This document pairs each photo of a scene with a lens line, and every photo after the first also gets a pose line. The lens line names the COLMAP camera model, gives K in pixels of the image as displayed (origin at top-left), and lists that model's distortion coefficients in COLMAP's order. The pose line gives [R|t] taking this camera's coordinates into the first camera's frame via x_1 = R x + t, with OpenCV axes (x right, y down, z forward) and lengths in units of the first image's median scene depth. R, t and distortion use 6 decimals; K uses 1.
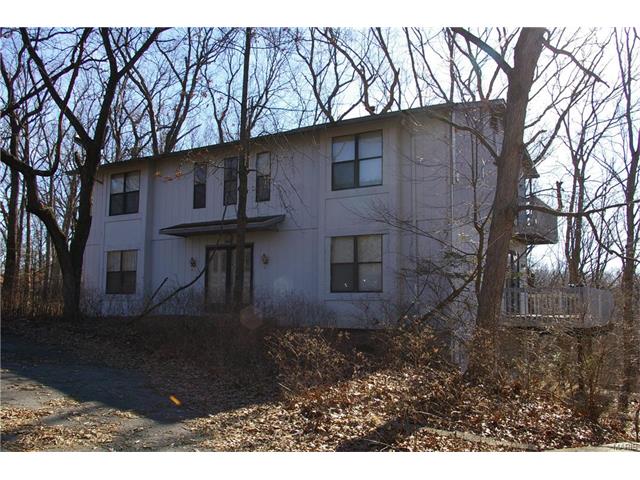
lens RADIAL K [[726.3, 0, 317.8], [0, 726.3, 238.3], [0, 0, 1]] dist [-0.043527, 0.000000]
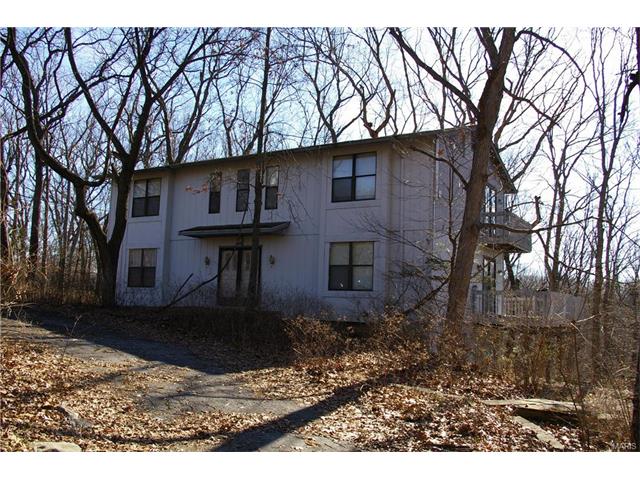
lens RADIAL K [[726.3, 0, 323.0], [0, 726.3, 240.9], [0, 0, 1]] dist [-0.043527, 0.000000]
pose [[0.999580, 0.026695, 0.011259, -0.005728], [-0.026730, 0.999638, 0.003018, -0.006883], [-0.011174, -0.003318, 0.999932, -0.149489]]
